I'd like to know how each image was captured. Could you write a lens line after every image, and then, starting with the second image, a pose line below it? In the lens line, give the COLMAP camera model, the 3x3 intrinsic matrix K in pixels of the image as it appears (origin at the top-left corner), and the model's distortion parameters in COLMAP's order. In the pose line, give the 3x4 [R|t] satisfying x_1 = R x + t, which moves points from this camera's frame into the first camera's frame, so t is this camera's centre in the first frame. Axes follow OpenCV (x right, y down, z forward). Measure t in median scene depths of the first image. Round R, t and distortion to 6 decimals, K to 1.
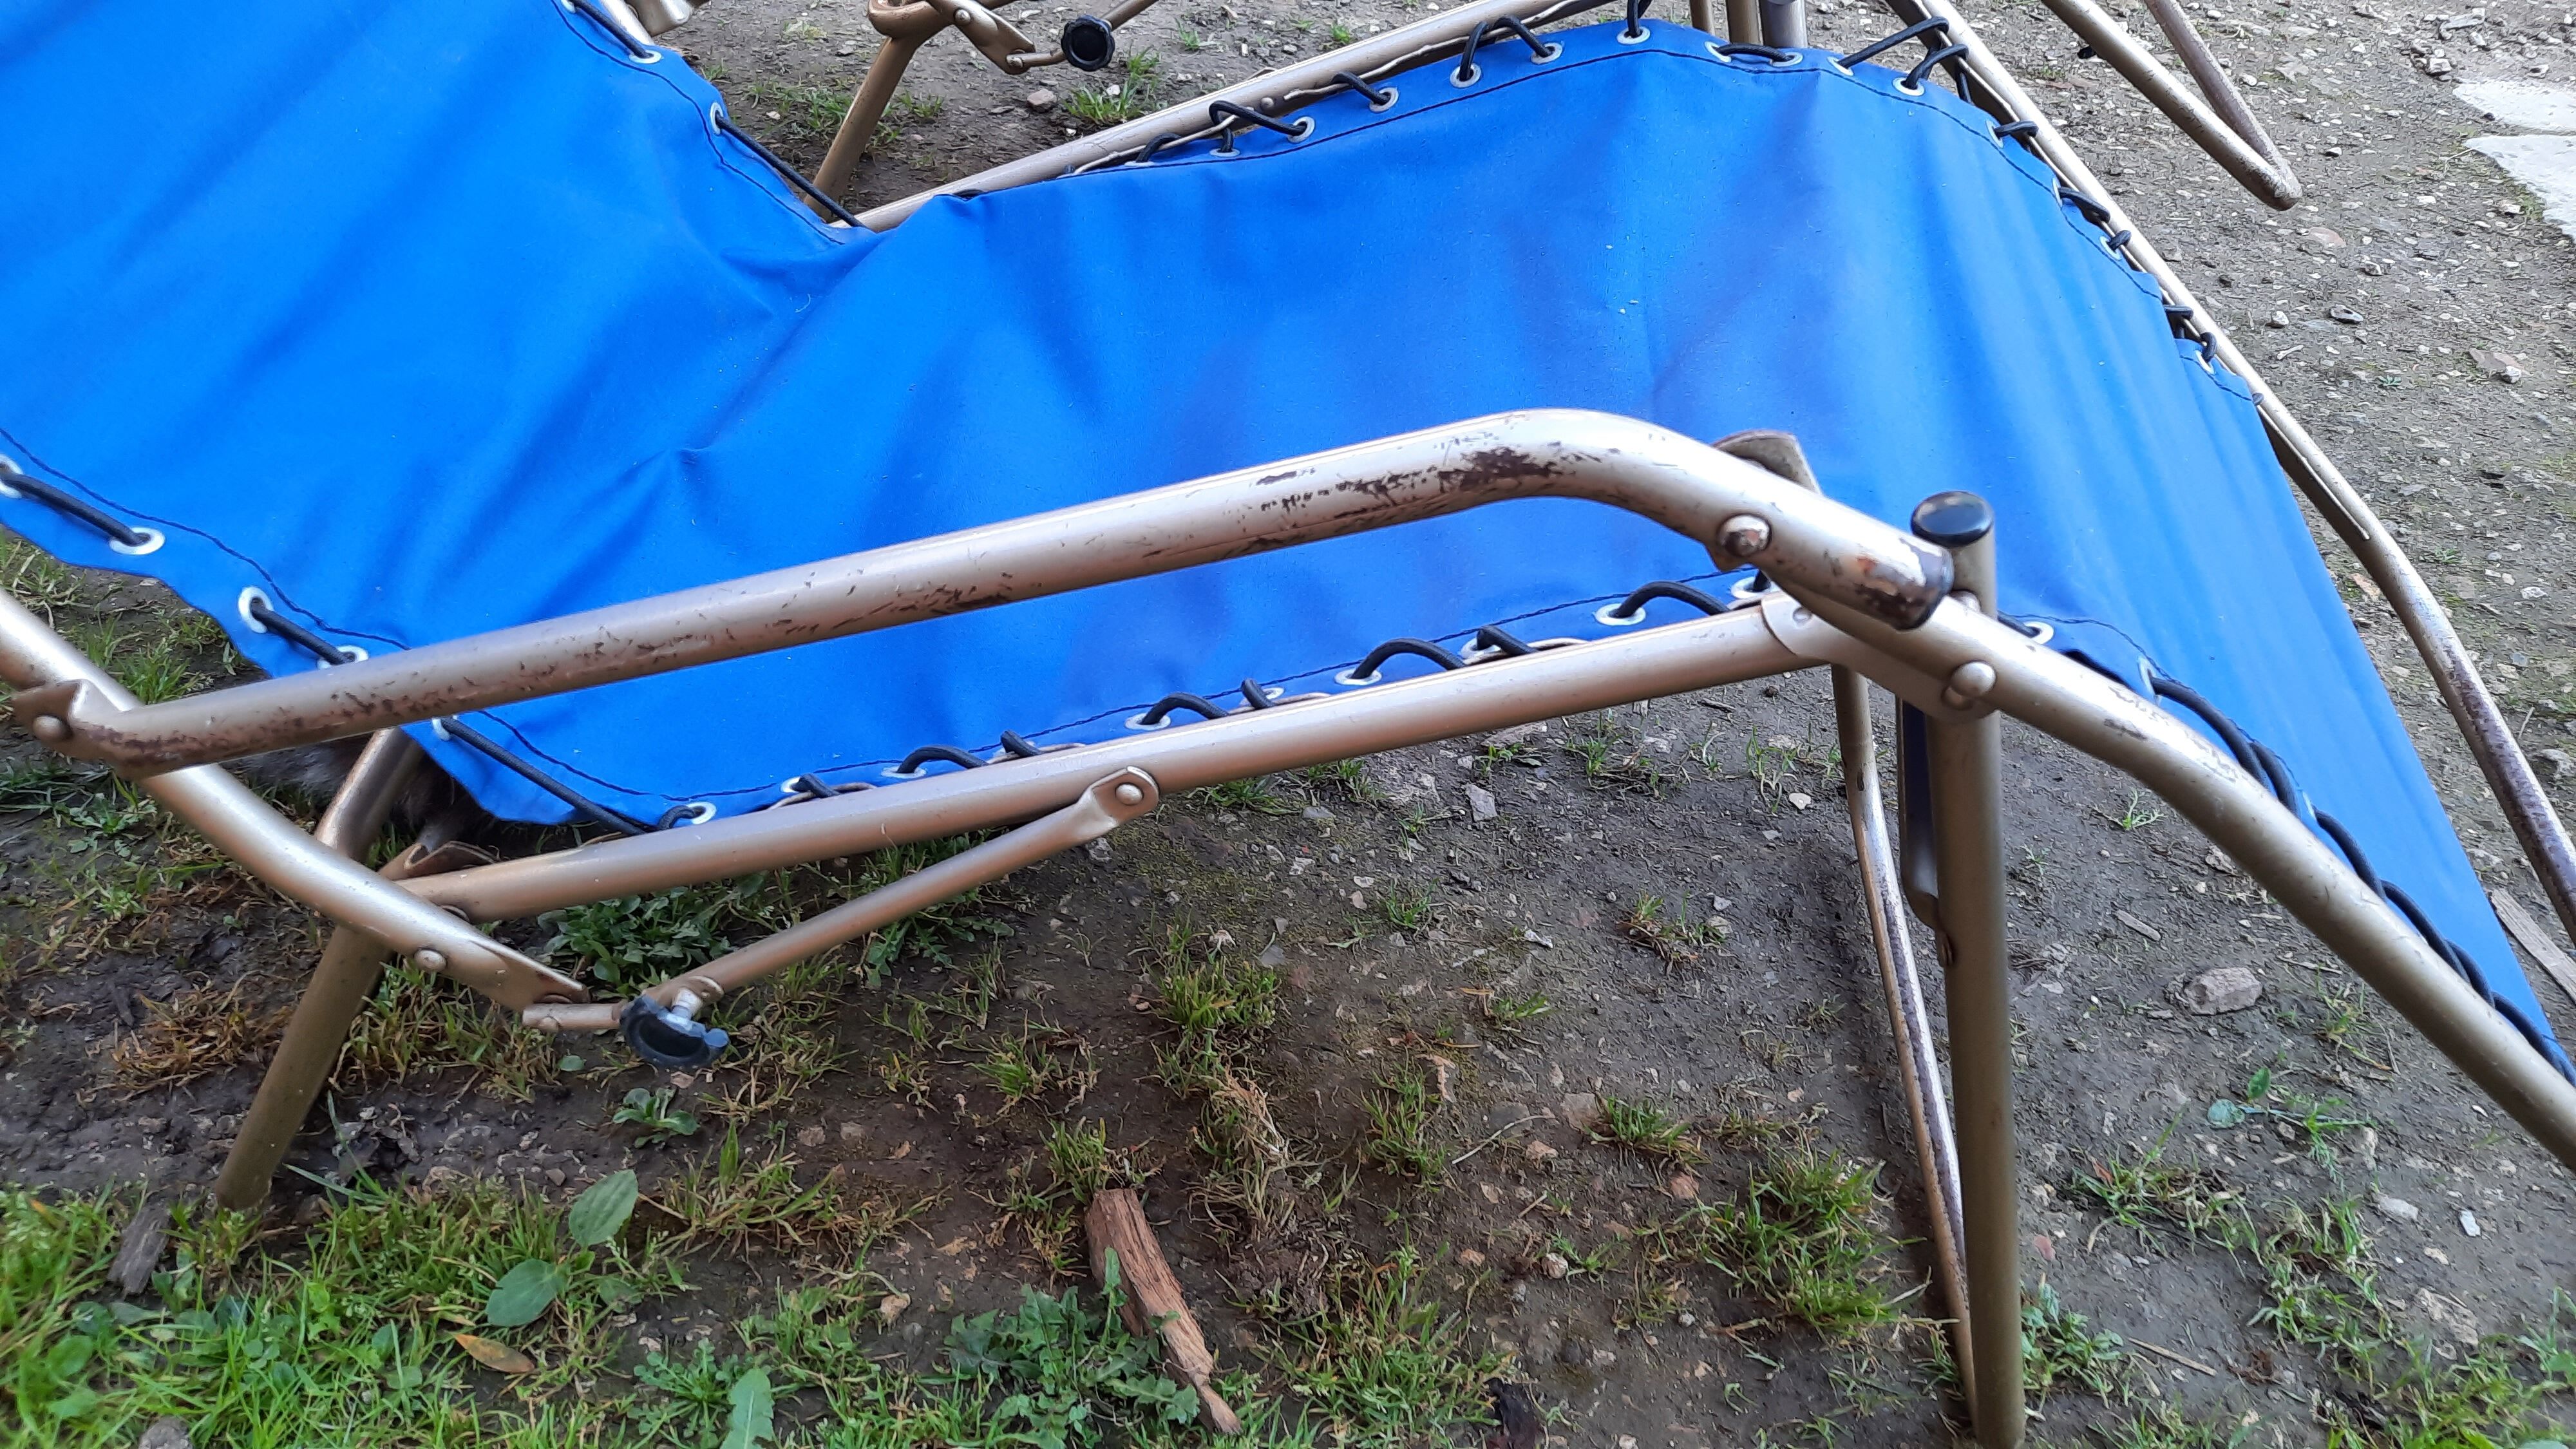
lens RADIAL K [[1885.0, 0, 1345.5], [0, 1885.0, 713.3], [0, 0, 1]] dist [0.049817, -0.051163]
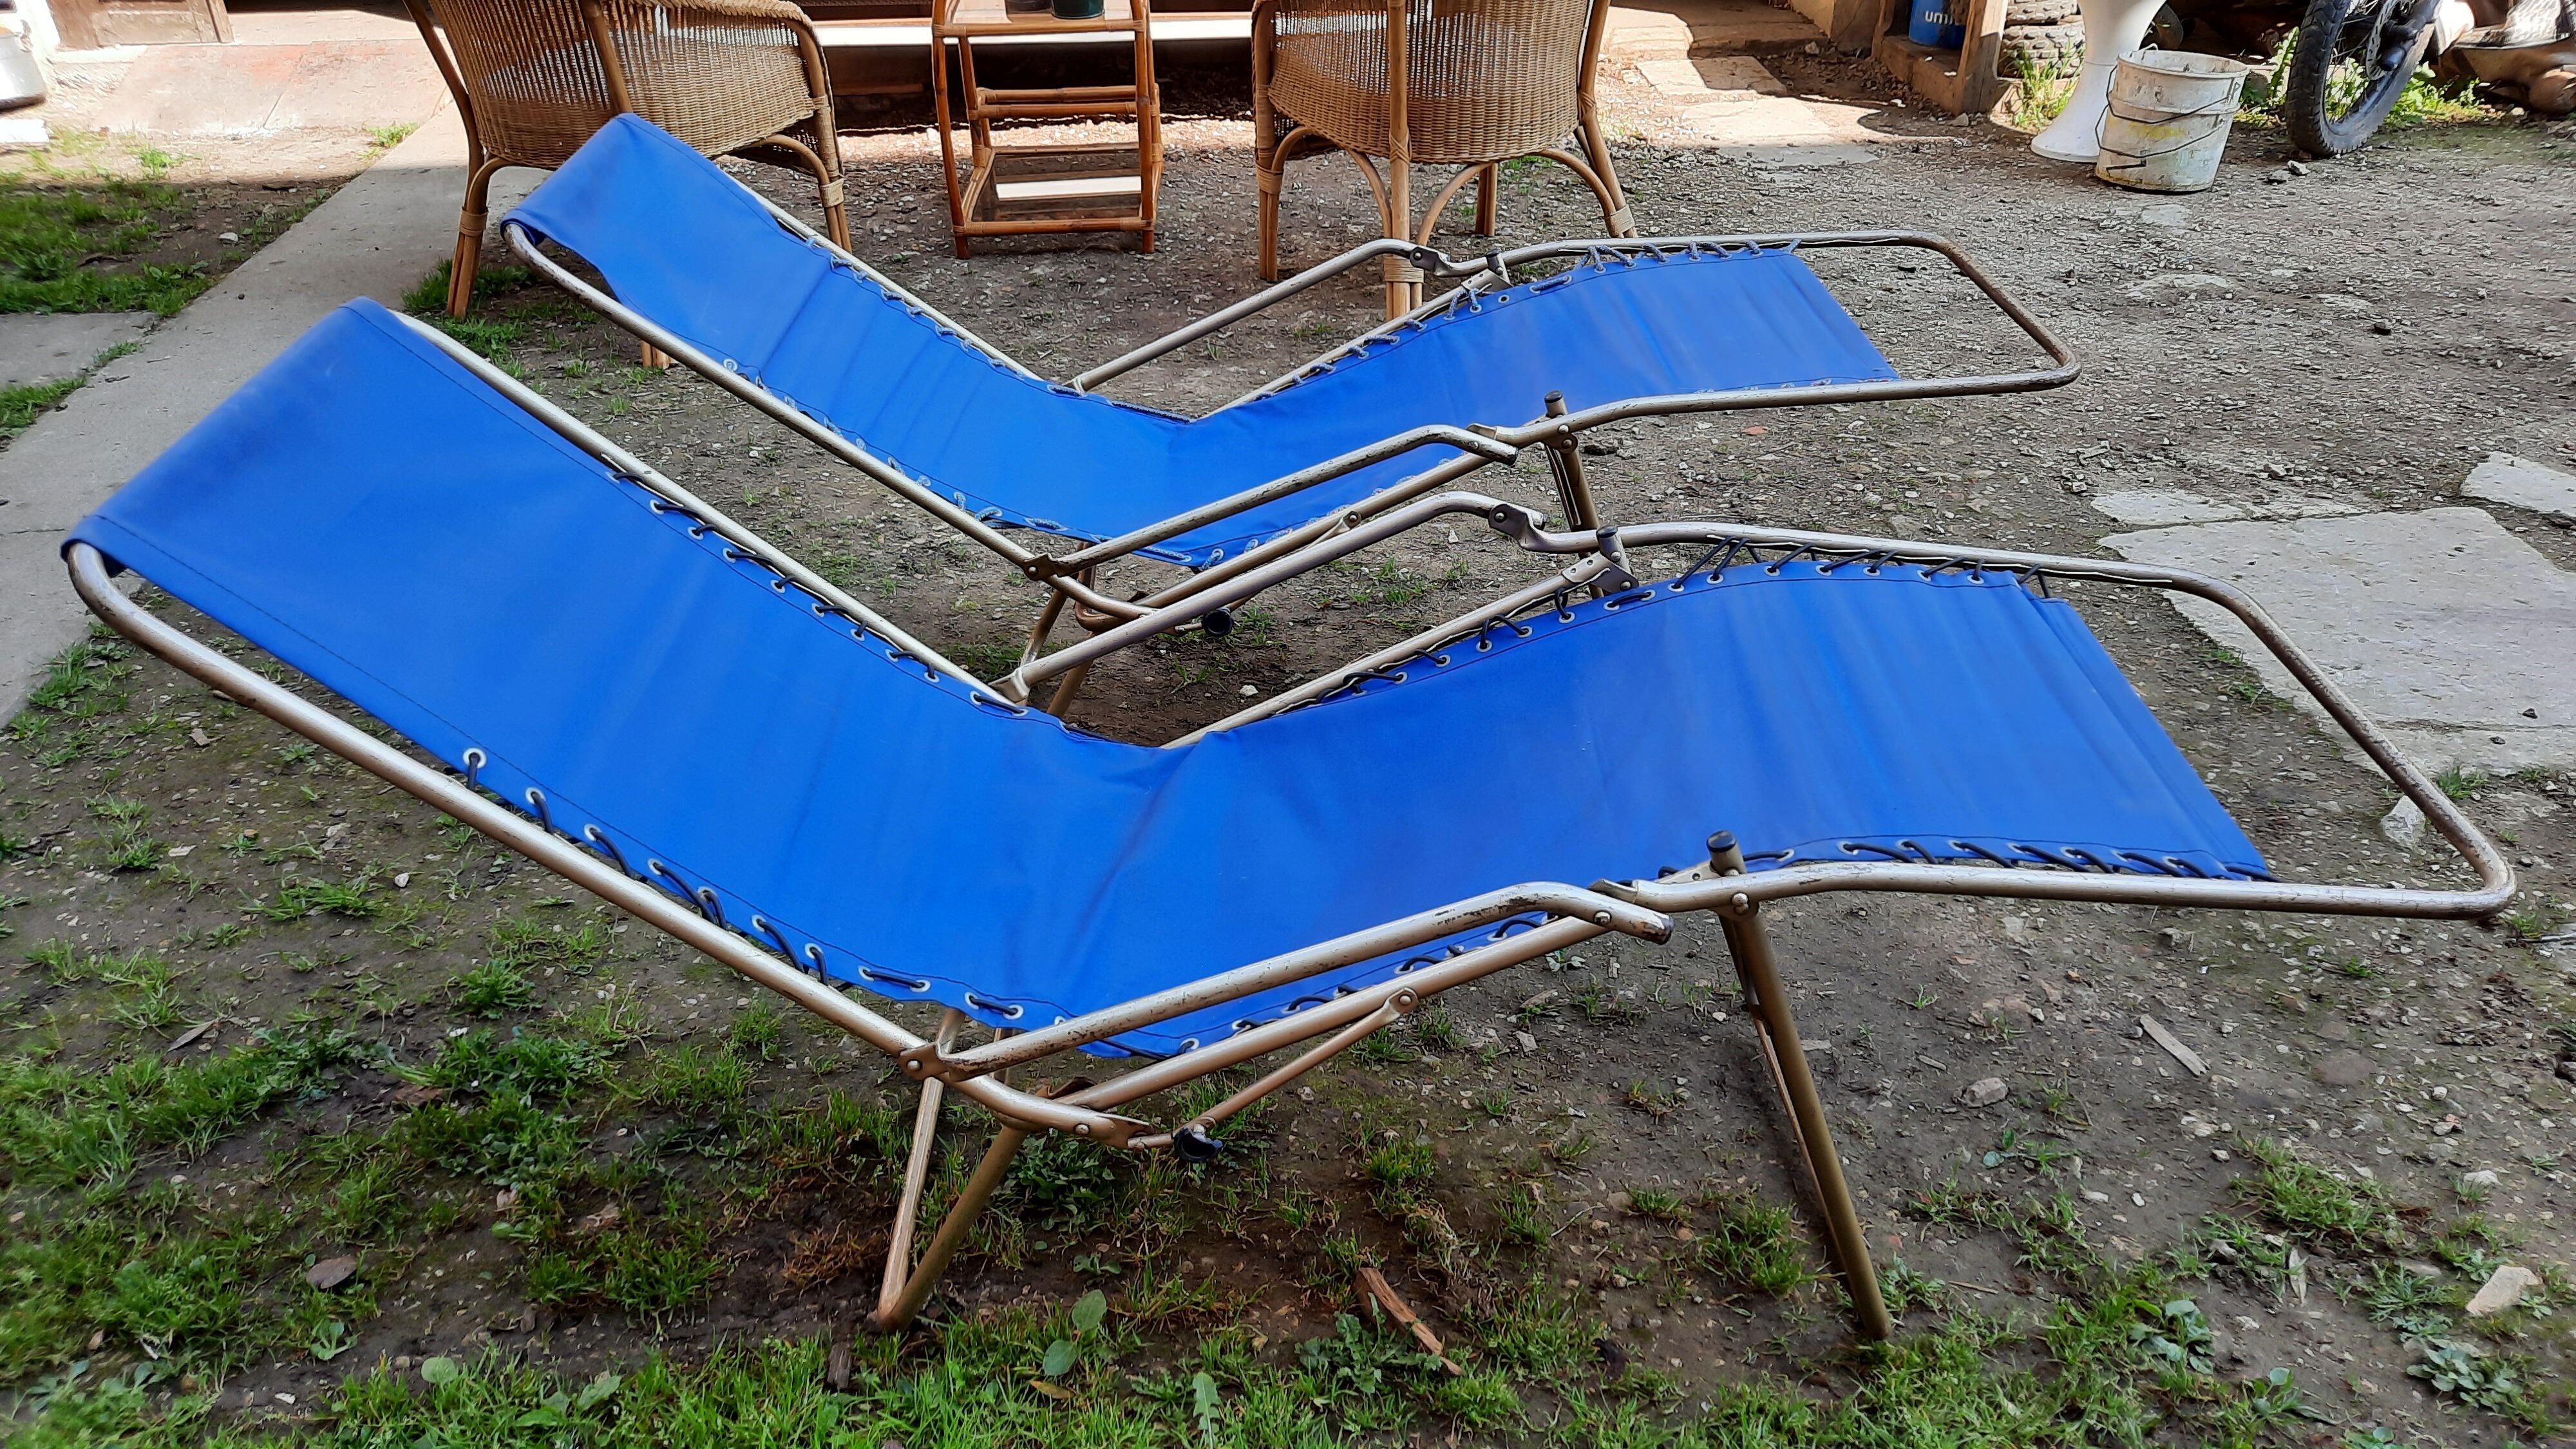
lens RADIAL K [[1885.0, 0, 1303.3], [0, 1885.0, 721.7], [0, 0, 1]] dist [0.049817, -0.051163]
pose [[0.991713, -0.125592, 0.027075, -0.154361], [0.128467, 0.971938, -0.197061, 0.090197], [-0.001566, 0.198906, 0.980017, -0.783203]]
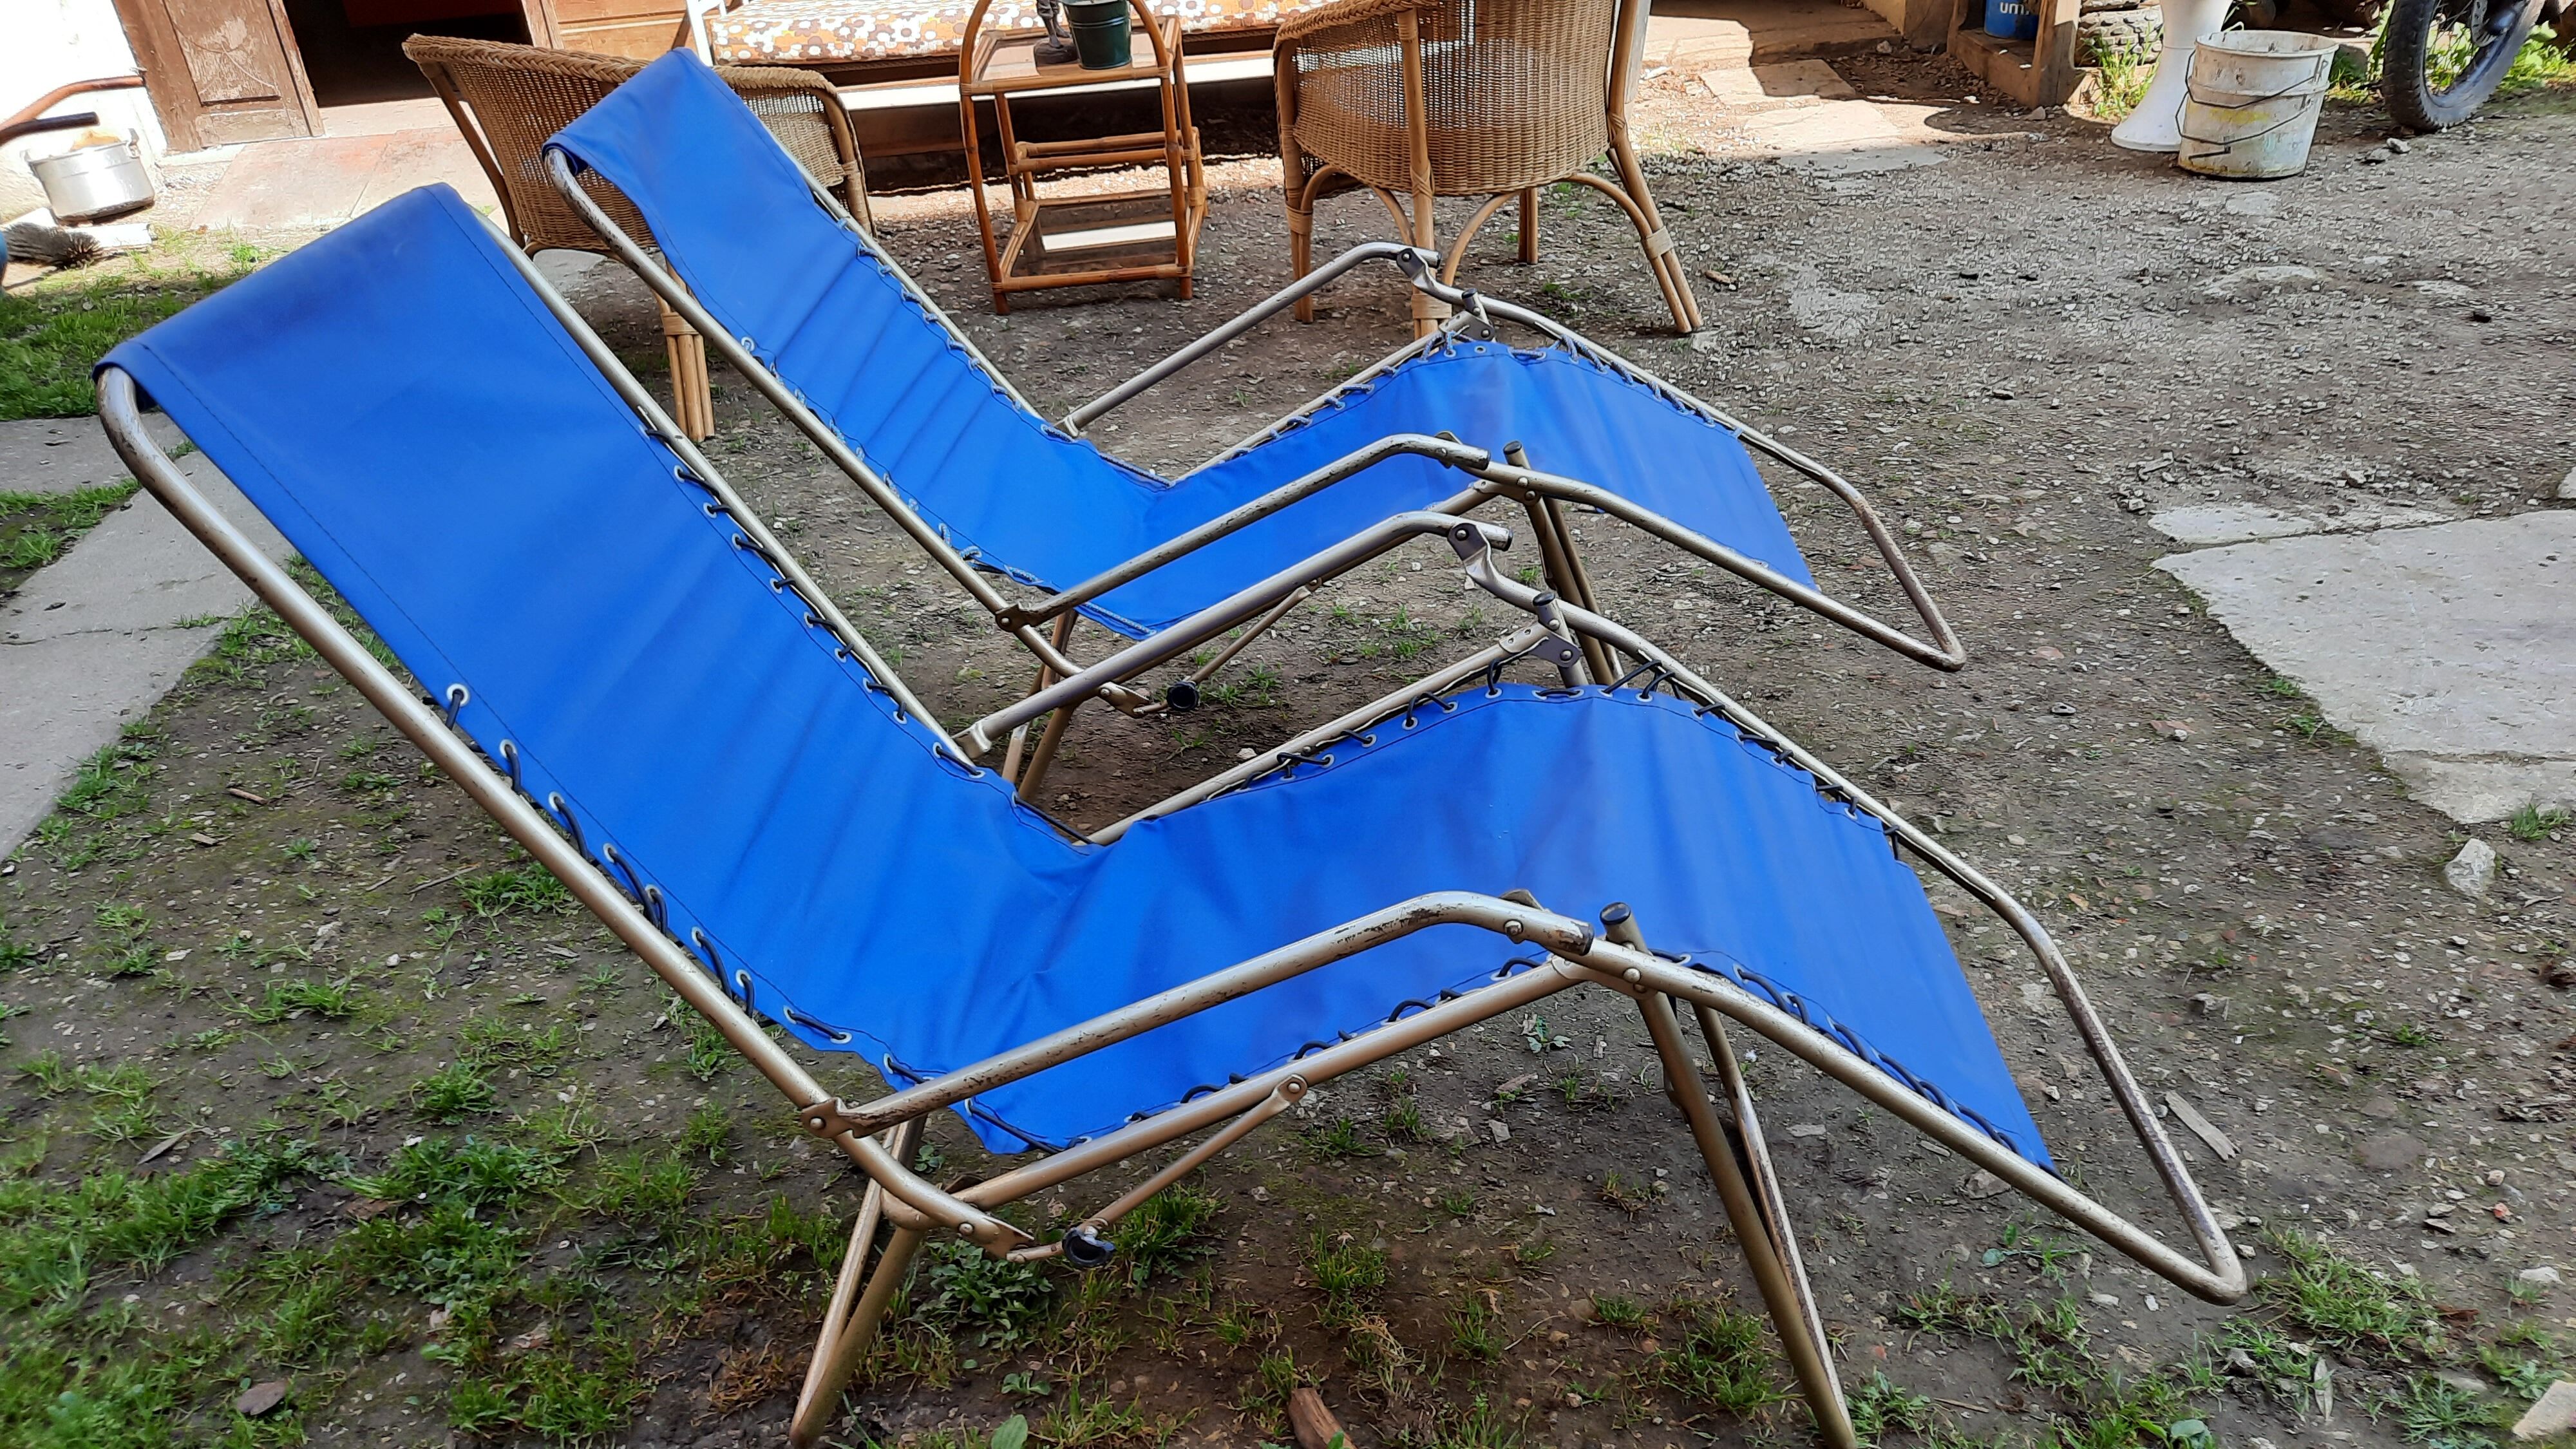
lens RADIAL K [[1885.0, 0, 1301.1], [0, 1885.0, 726.5], [0, 0, 1]] dist [0.049817, -0.051163]
pose [[0.986123, -0.158802, -0.048405, 0.046972], [0.144859, 0.965501, -0.216388, 0.046371], [0.081098, 0.206373, 0.975107, -0.703884]]
